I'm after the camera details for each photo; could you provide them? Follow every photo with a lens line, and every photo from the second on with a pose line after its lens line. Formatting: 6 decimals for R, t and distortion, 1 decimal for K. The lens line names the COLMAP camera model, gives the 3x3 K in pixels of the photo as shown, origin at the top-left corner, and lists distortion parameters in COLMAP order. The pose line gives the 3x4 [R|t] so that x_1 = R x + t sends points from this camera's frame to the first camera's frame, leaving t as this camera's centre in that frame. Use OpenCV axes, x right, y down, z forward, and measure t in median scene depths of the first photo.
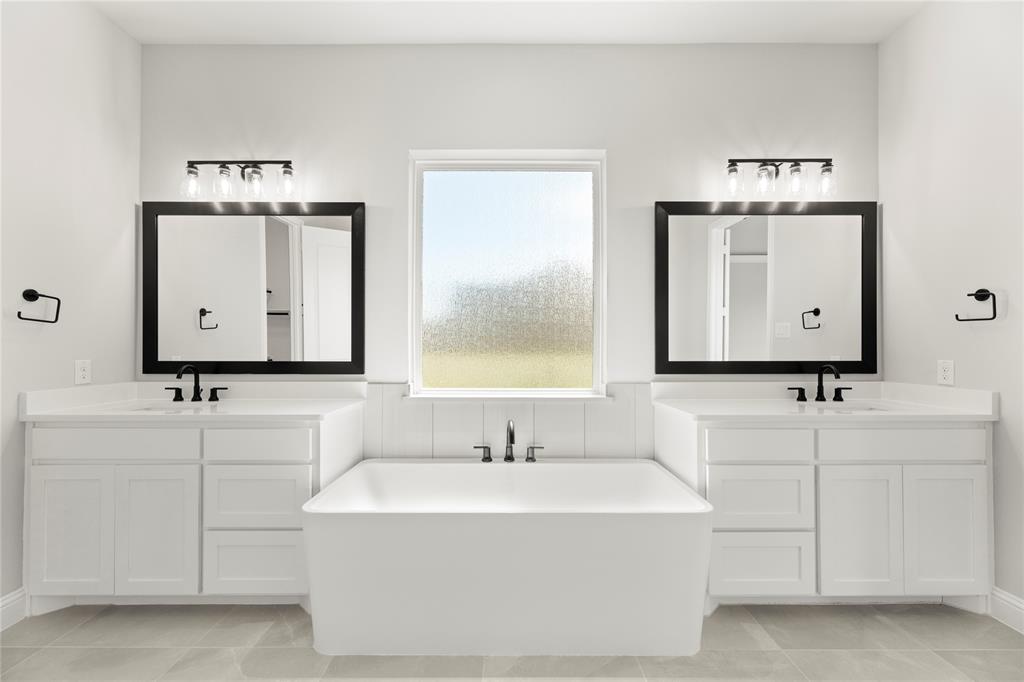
lens RADIAL K [[411.0, 0, 512.1], [0, 411.0, 344.6], [0, 0, 1]] dist [0.002657, 0.000277]
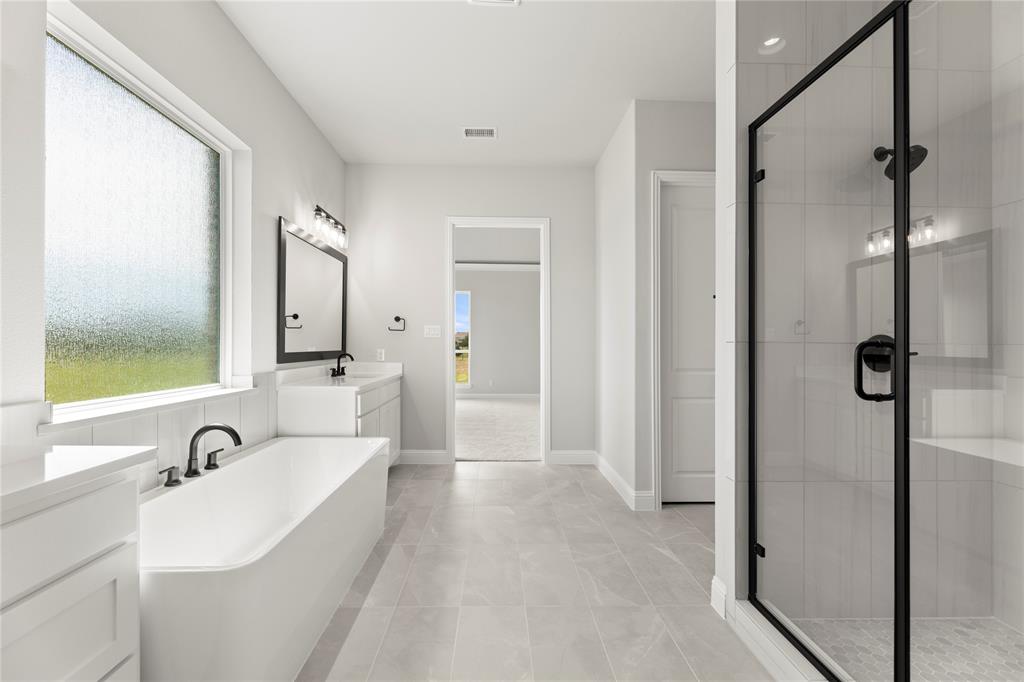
lens RADIAL K [[433.6, 0, 509.5], [0, 433.6, 348.1], [0, 0, 1]] dist [-0.002314, -0.000256]
pose [[-0.059167, -0.003491, 0.998242, -0.927041], [-0.013741, 0.999902, 0.002682, 0.015292], [-0.998154, -0.013558, -0.059209, 0.432216]]
